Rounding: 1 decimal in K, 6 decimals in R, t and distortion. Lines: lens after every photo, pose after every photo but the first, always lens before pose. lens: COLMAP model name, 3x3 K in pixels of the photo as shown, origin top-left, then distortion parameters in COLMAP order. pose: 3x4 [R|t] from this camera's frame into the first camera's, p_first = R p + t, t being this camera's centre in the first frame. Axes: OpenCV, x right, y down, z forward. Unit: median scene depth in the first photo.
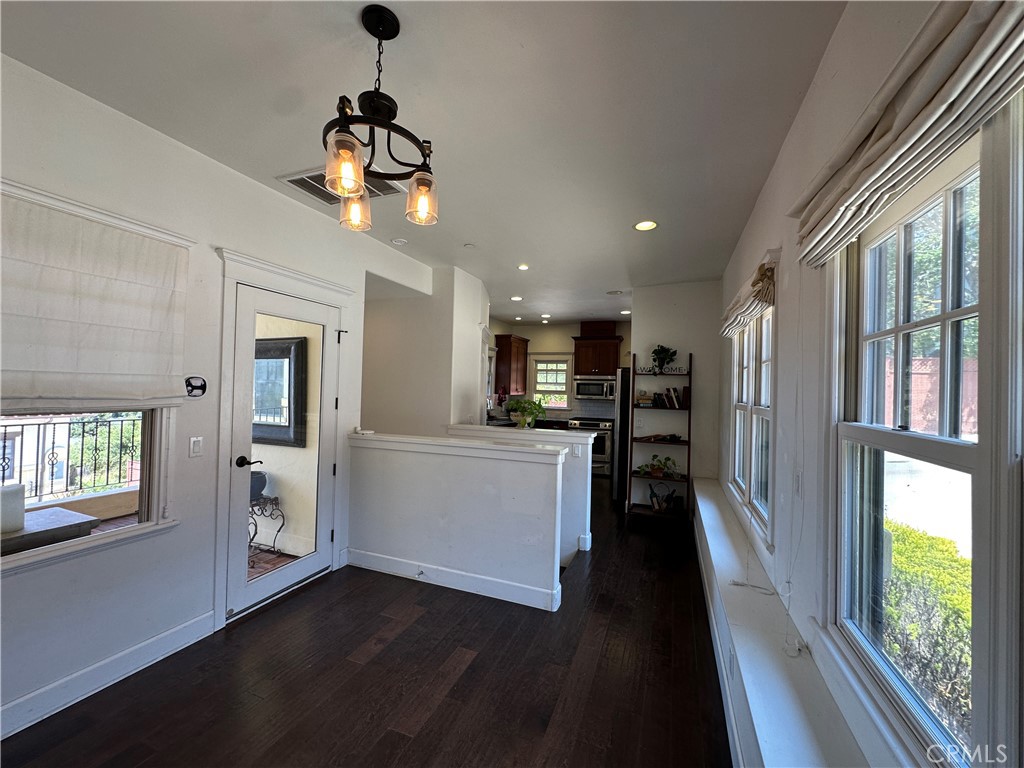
lens RADIAL K [[409.7, 0, 512.0], [0, 409.7, 384.0], [0, 0, 1]] dist [-0.000750, 0.000193]
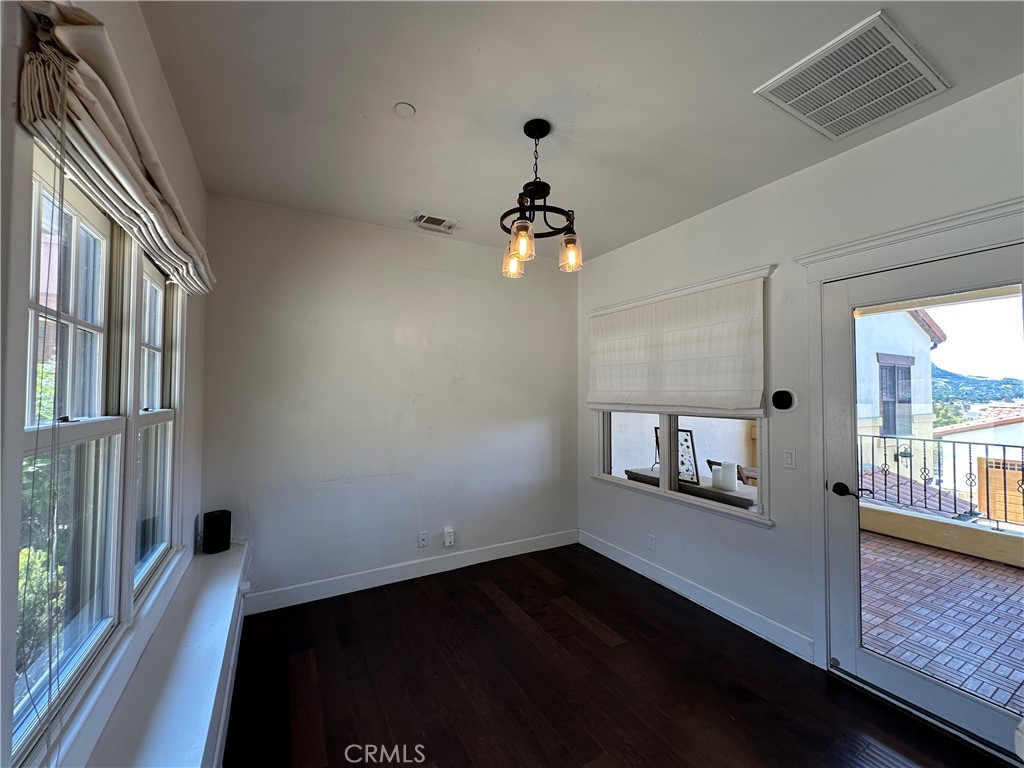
lens RADIAL K [[409.7, 0, 512.0], [0, 409.7, 384.0], [0, 0, 1]] dist [-0.000750, 0.000193]
pose [[-0.625962, -0.046460, -0.778468, 0.534146], [-0.013054, 0.998708, -0.049108, 0.029381], [0.779744, -0.020577, -0.625760, 1.248104]]
